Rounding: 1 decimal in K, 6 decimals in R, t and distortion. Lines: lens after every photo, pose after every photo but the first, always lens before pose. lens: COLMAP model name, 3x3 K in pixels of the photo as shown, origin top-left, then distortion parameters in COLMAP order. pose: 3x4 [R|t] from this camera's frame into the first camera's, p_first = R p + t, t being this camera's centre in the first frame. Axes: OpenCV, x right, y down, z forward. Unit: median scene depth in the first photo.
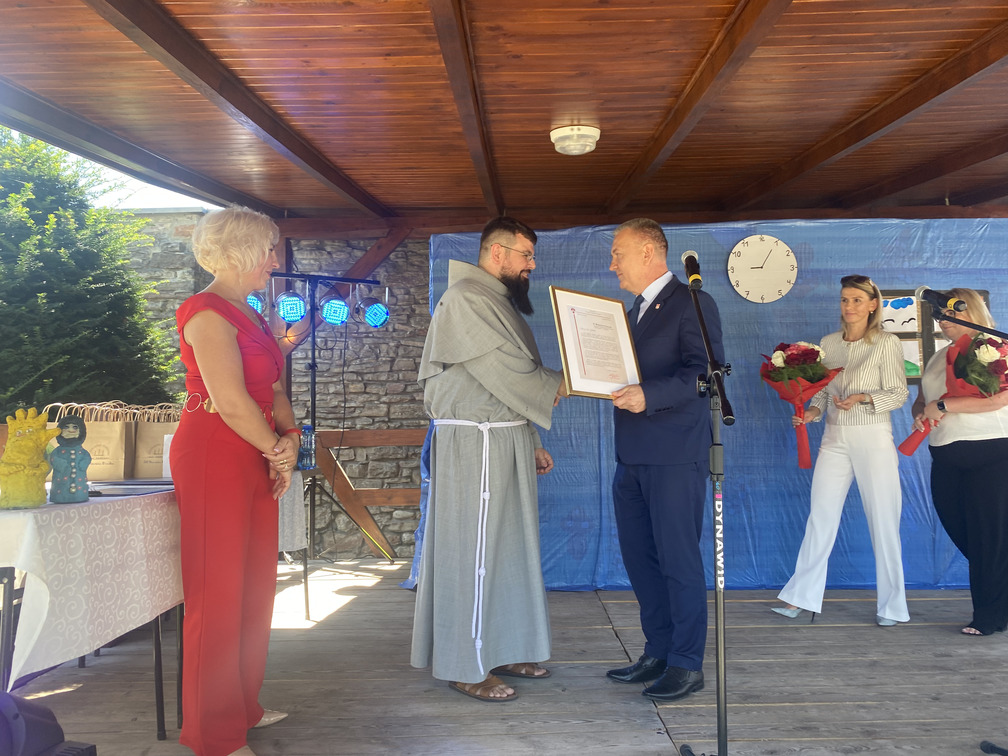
lens RADIAL K [[777.8, 0, 506.7], [0, 777.8, 385.5], [0, 0, 1]] dist [0.006177, -0.001490]
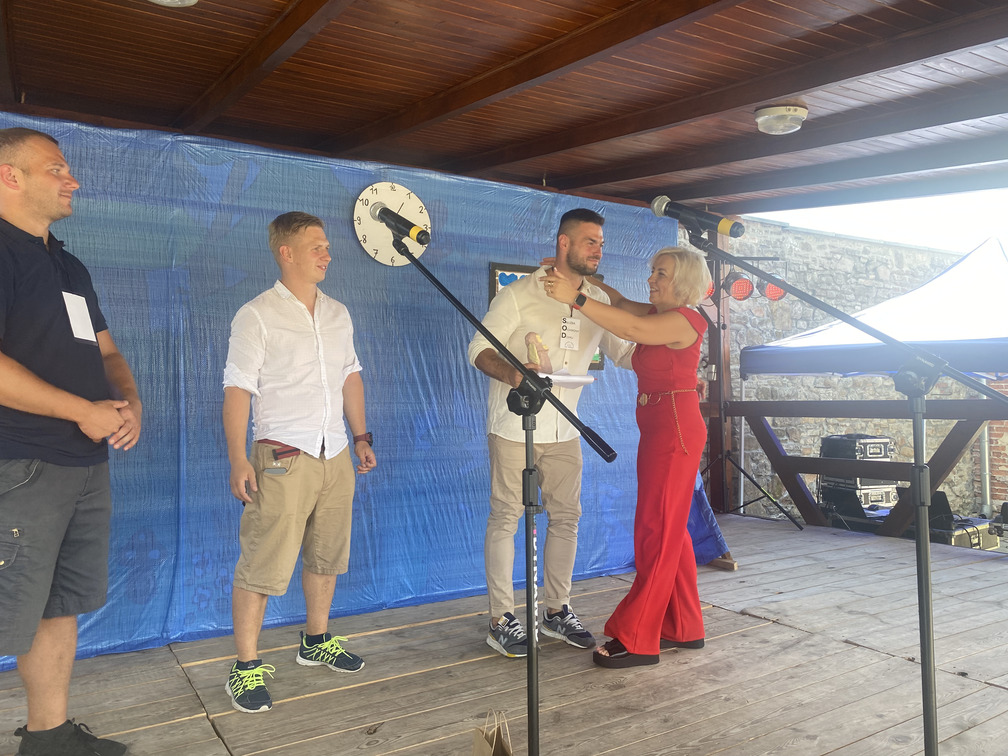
lens RADIAL K [[766.7, 0, 496.3], [0, 766.7, 380.8], [0, 0, 1]] dist [0.115807, -0.234961]
pose [[0.846566, 0.016389, 0.532031, -0.013925], [-0.036237, 0.998981, 0.026887, -0.009162], [-0.531048, -0.042041, 0.846298, 0.239667]]
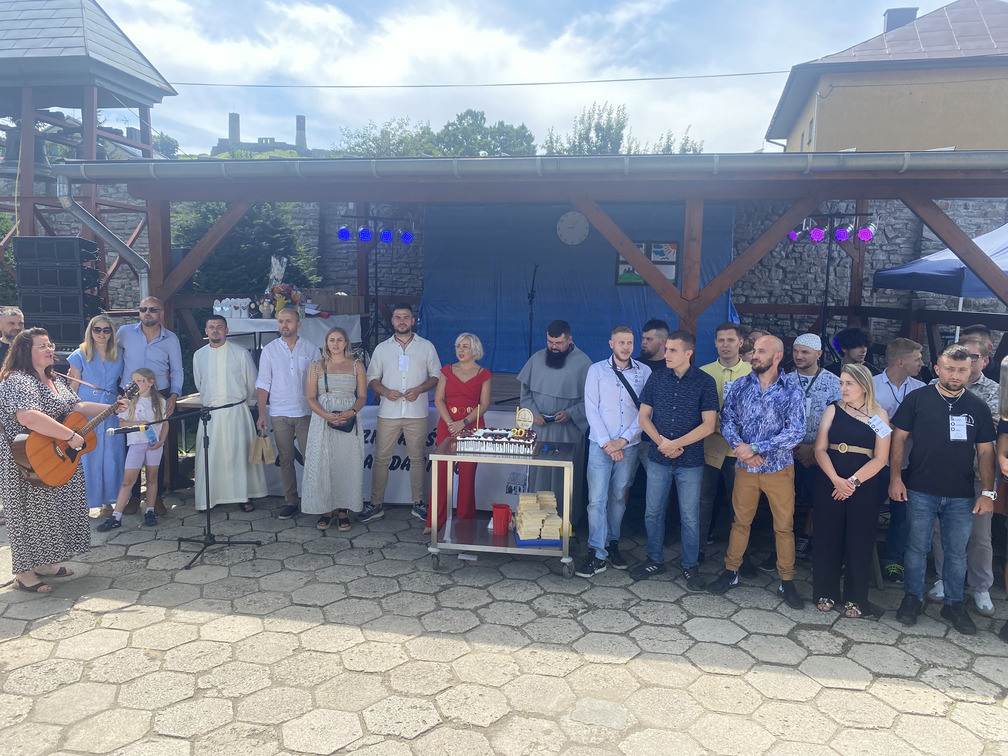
lens RADIAL K [[779.6, 0, 504.0], [0, 779.6, 378.0], [0, 0, 1]] dist [0.185689, -0.001359]
pose [[0.987074, 0.052817, -0.151312, 0.493140], [-0.025506, 0.983872, 0.177045, -0.124214], [0.158222, -0.170898, 0.972502, -1.200892]]
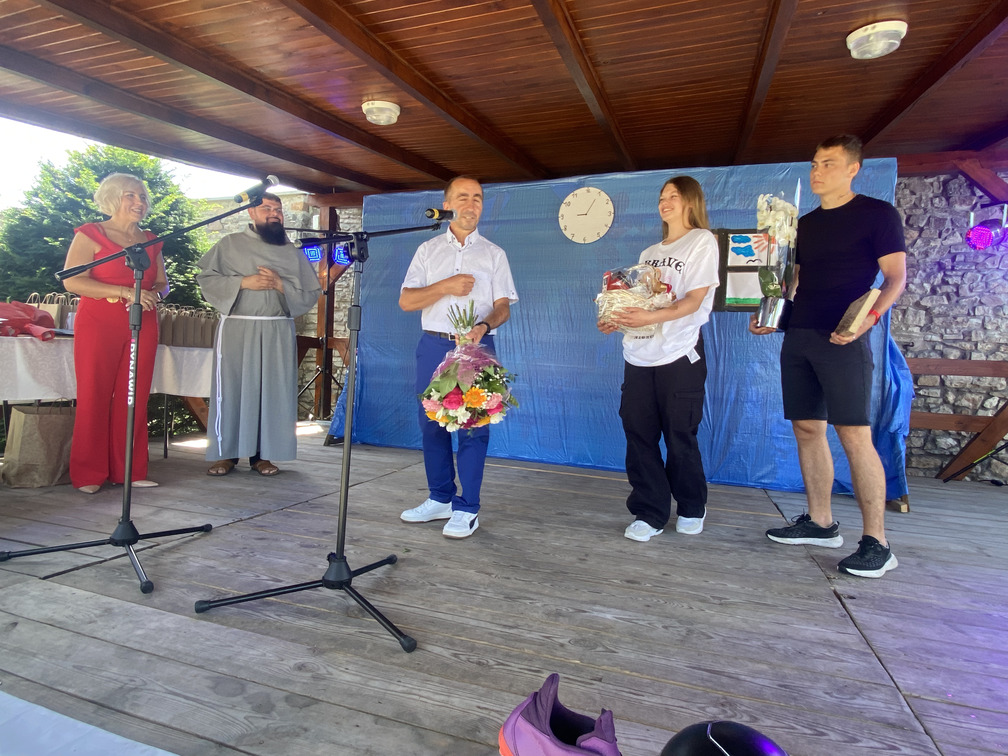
lens RADIAL K [[550.2, 0, 500.0], [0, 550.2, 375.4], [0, 0, 1]] dist [0.054527, -0.050812]
pose [[0.948931, 0.064378, -0.308845, 0.491802], [-0.040410, 0.995697, 0.083390, 0.038068], [0.312884, -0.066651, 0.947450, 0.100056]]
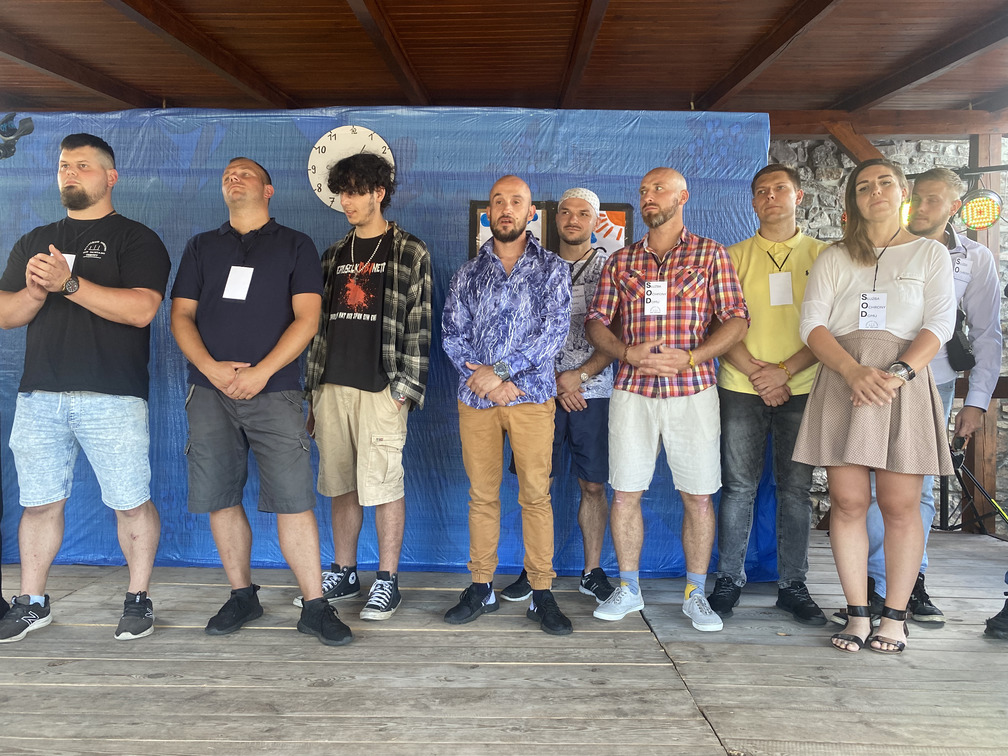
lens RADIAL K [[780.4, 0, 496.4], [0, 780.4, 380.8], [0, 0, 1]] dist [0.010565, -0.003470]
pose [[0.999603, 0.027269, -0.007154, 0.490263], [-0.026758, 0.997605, 0.063789, 0.009474], [0.008876, -0.063572, 0.997938, 0.200488]]
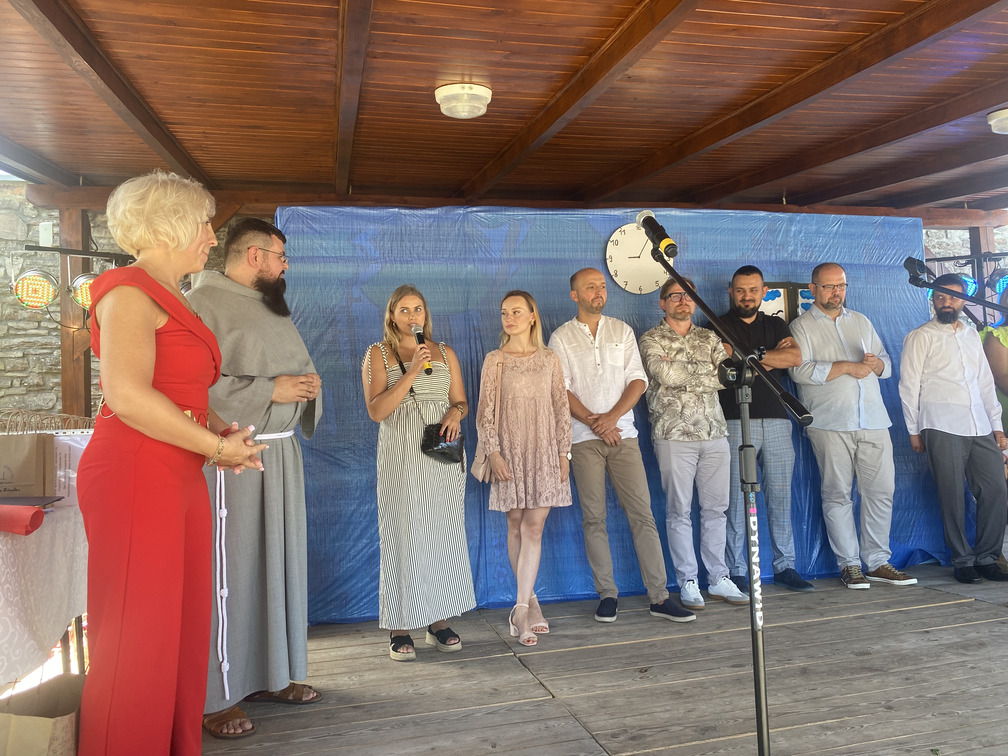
lens RADIAL K [[776.3, 0, 511.3], [0, 776.3, 378.4], [0, 0, 1]] dist [0.014907, -0.006440]
pose [[0.968100, -0.013853, 0.250182, -0.067760], [0.016319, 0.999837, -0.007785, 0.003250], [-0.250033, 0.011620, 0.968168, 0.114756]]
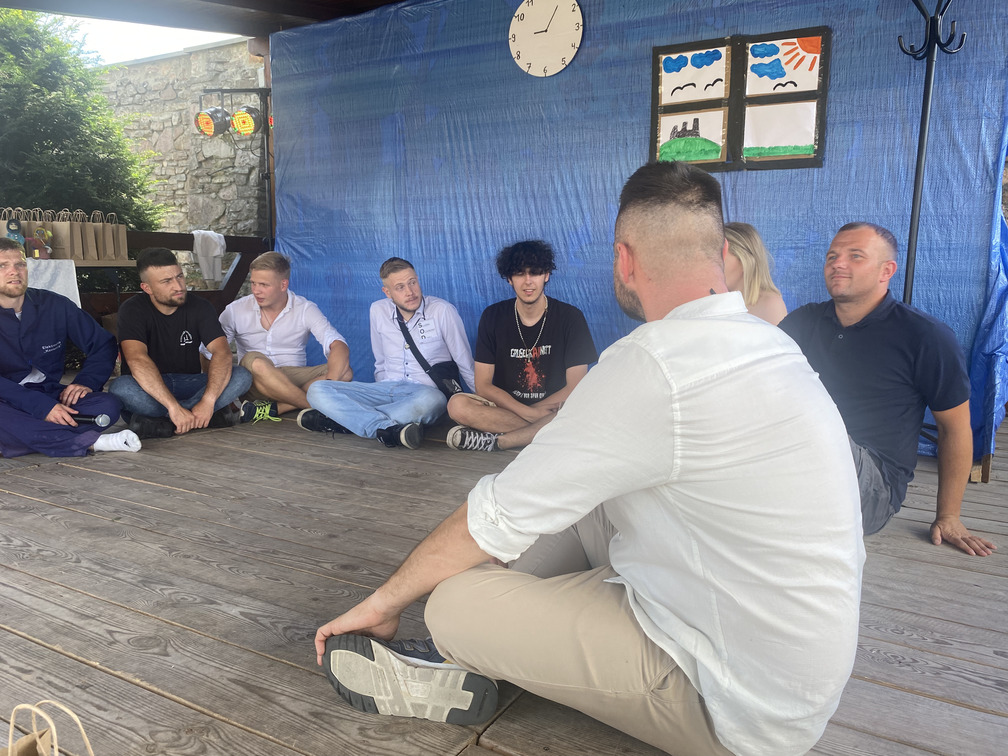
lens RADIAL K [[776.3, 0, 511.3], [0, 776.3, 378.4], [0, 0, 1]] dist [0.014907, -0.006440]
pose [[0.872537, 0.093001, -0.479614, 0.730236], [0.008503, 0.978674, 0.205242, 0.038744], [0.488474, -0.183159, 0.853139, 0.218190]]
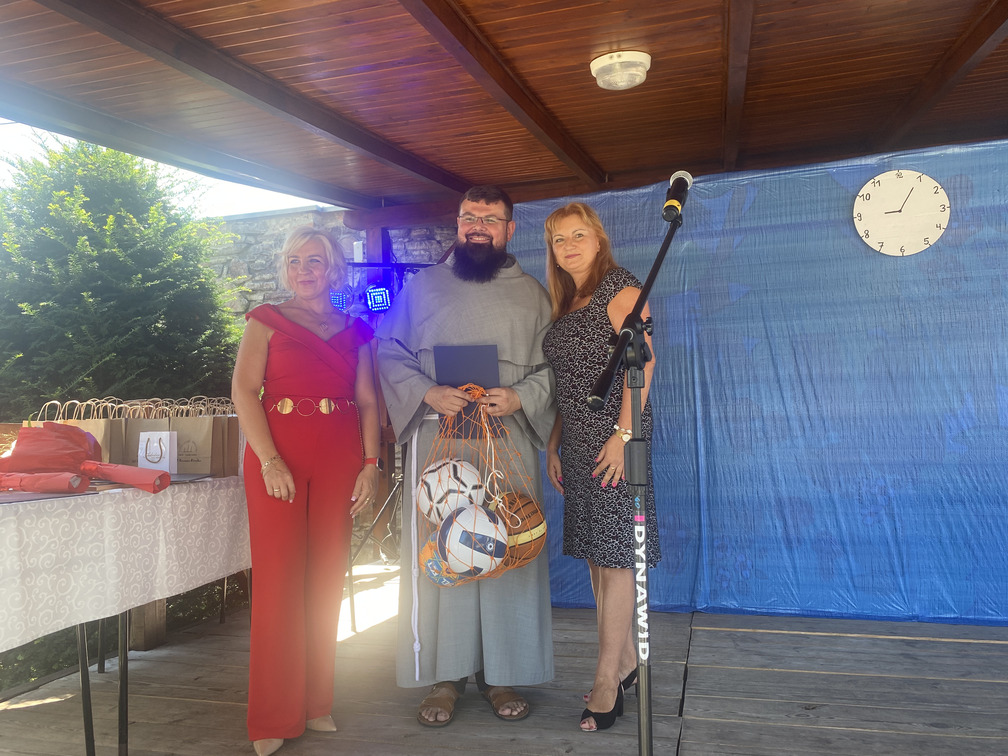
lens RADIAL K [[775.3, 0, 494.3], [0, 775.3, 372.4], [0, 0, 1]] dist [0.007287, -0.009200]
pose [[0.964549, -0.031279, -0.262043, 0.133287], [0.029105, 0.999502, -0.012172, 0.009495], [0.262293, 0.004113, 0.964980, 0.135514]]
